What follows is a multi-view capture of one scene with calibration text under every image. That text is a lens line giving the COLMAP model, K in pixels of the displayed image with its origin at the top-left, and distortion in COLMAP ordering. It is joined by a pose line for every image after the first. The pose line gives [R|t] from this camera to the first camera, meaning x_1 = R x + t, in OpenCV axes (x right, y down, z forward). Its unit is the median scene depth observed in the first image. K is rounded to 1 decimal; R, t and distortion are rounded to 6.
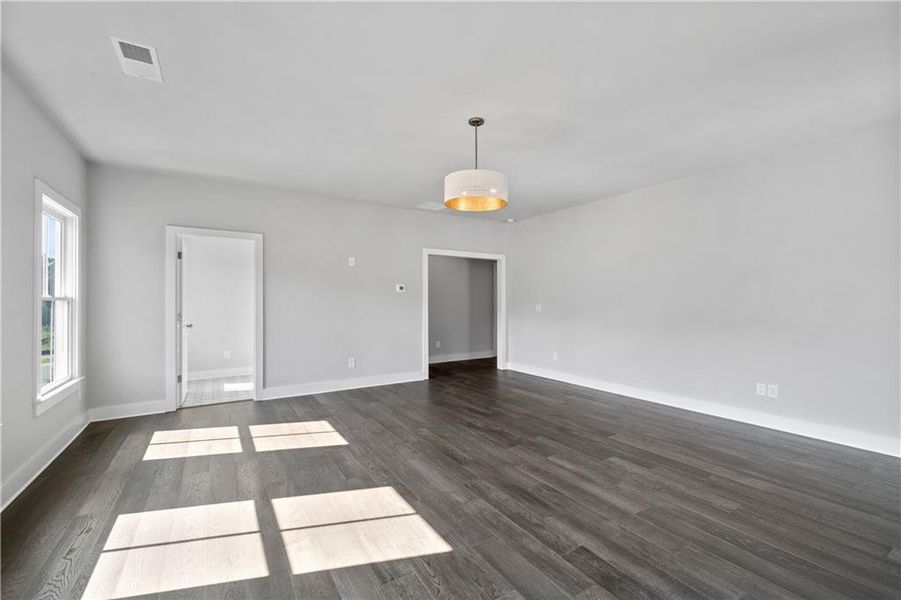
lens RADIAL K [[389.7, 0, 453.6], [0, 389.7, 302.5], [0, 0, 1]] dist [0.001526, 0.000072]
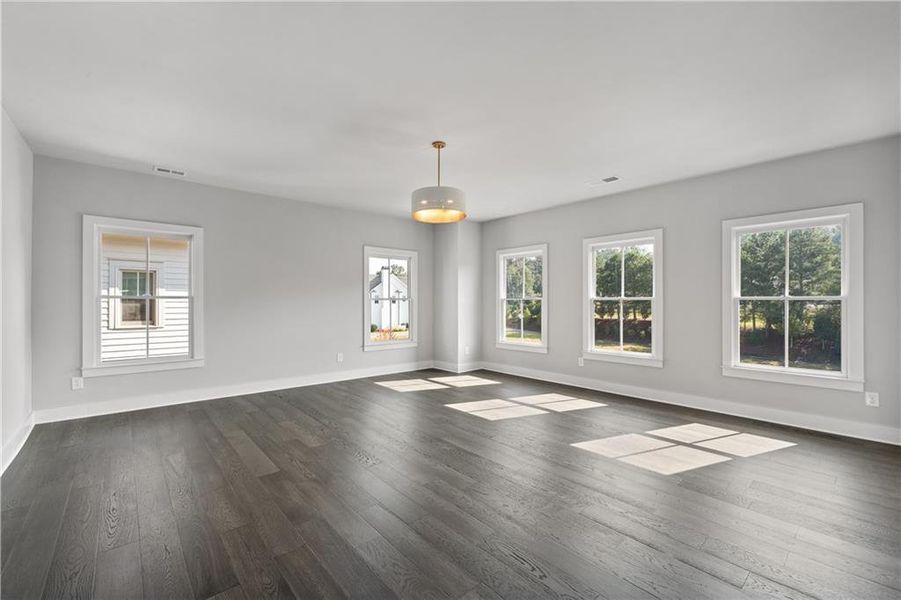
lens RADIAL K [[389.7, 0, 453.6], [0, 389.7, 302.5], [0, 0, 1]] dist [0.001526, 0.000072]
pose [[-0.990442, 0.003020, -0.137899, 0.174034], [0.003487, 0.999989, -0.003143, 0.004721], [0.137888, -0.003594, -0.990441, 2.137707]]
